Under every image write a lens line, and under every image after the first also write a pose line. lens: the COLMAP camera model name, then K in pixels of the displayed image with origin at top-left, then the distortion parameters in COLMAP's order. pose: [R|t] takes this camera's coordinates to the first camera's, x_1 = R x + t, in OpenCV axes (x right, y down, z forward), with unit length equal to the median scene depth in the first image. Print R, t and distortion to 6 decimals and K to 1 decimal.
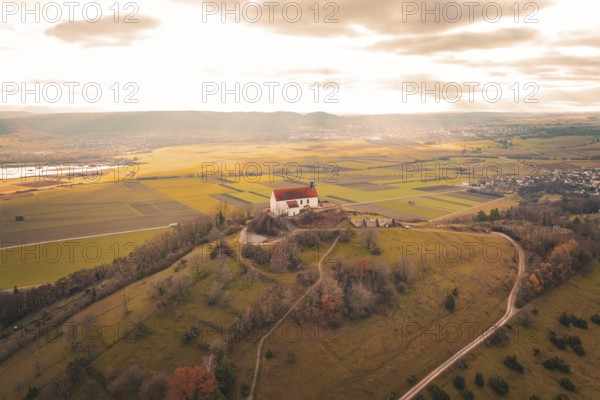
lens RADIAL K [[485.1, 0, 311.3], [0, 485.1, 200.8], [0, 0, 1]] dist [0.004133, -0.006309]
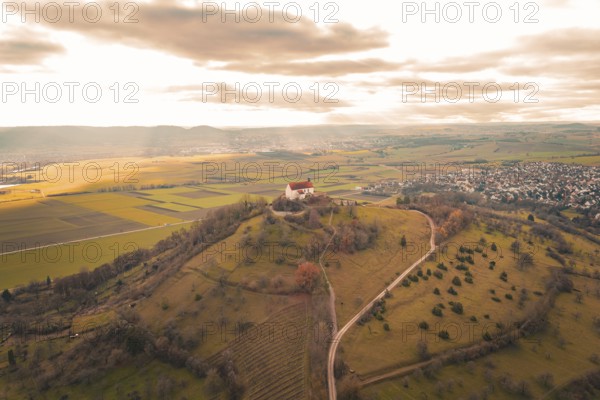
lens RADIAL K [[485.1, 0, 311.3], [0, 485.1, 200.8], [0, 0, 1]] dist [0.004133, -0.006309]
pose [[0.969140, -0.044794, 0.242407, -0.169142], [0.051110, 0.998496, -0.019830, 0.029783], [-0.241154, 0.031607, 0.969972, -0.231544]]
